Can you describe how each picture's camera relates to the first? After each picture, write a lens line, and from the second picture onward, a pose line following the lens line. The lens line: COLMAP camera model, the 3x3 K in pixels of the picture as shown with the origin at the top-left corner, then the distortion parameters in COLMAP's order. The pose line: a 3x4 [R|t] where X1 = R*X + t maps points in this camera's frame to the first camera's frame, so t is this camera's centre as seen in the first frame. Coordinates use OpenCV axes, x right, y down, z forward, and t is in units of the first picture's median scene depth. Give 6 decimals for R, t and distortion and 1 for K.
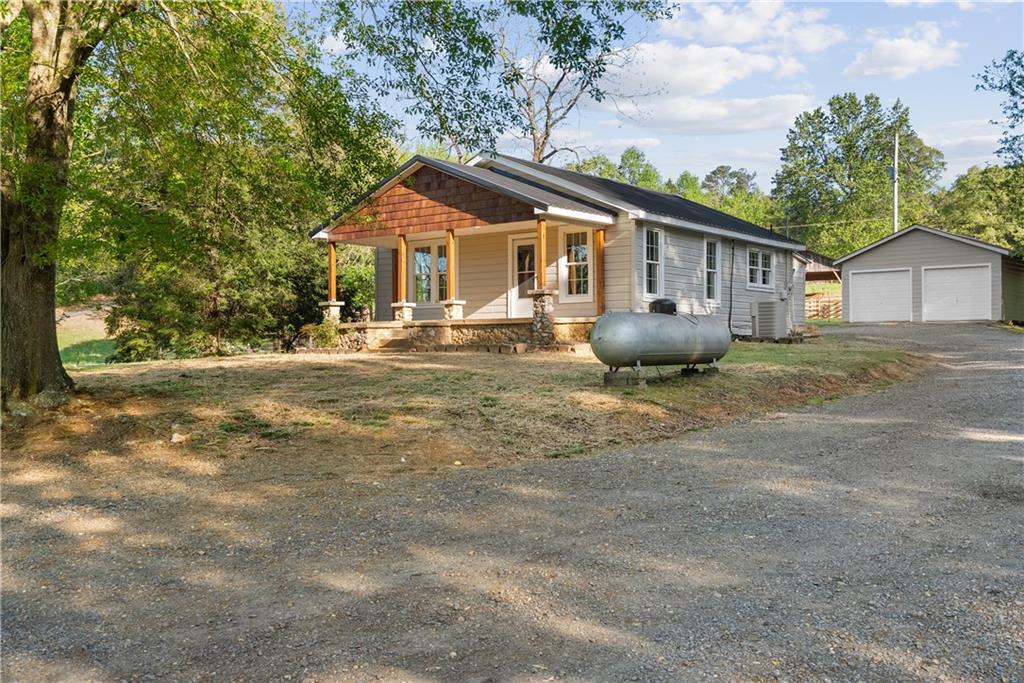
lens RADIAL K [[990.4, 0, 510.4], [0, 990.4, 338.3], [0, 0, 1]] dist [-0.008581, 0.000000]
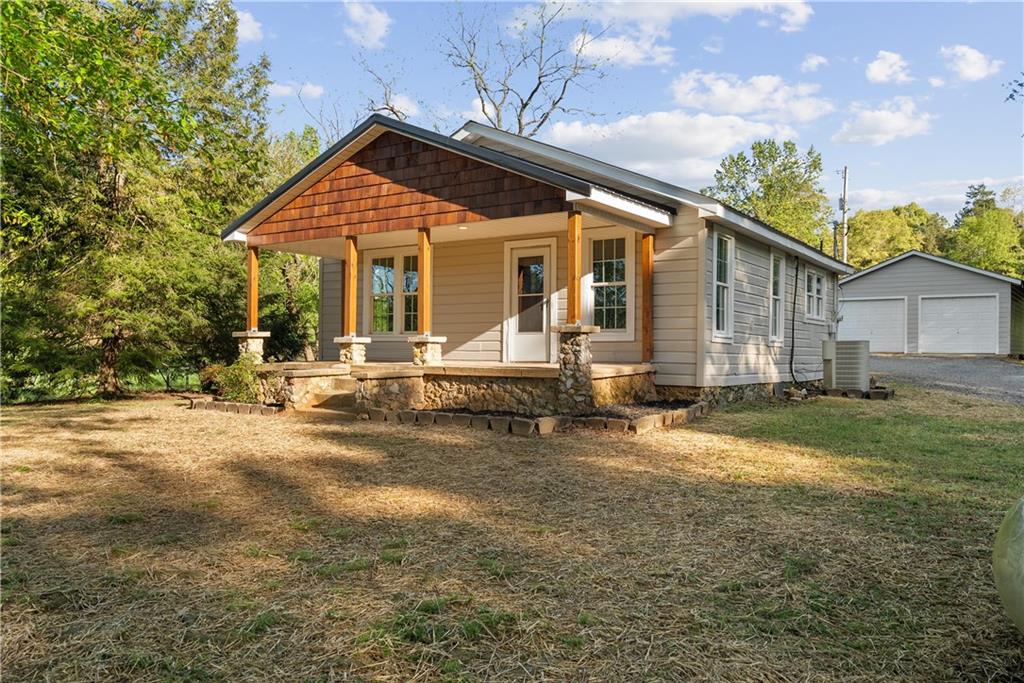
lens RADIAL K [[776.6, 0, 512.6], [0, 776.6, 351.1], [0, 0, 1]] dist [0.002296, -0.002630]
pose [[0.997298, 0.013554, 0.072203, -0.036665], [-0.014225, 0.999860, 0.008785, -0.032218], [-0.072074, -0.009789, 0.997351, 0.457117]]
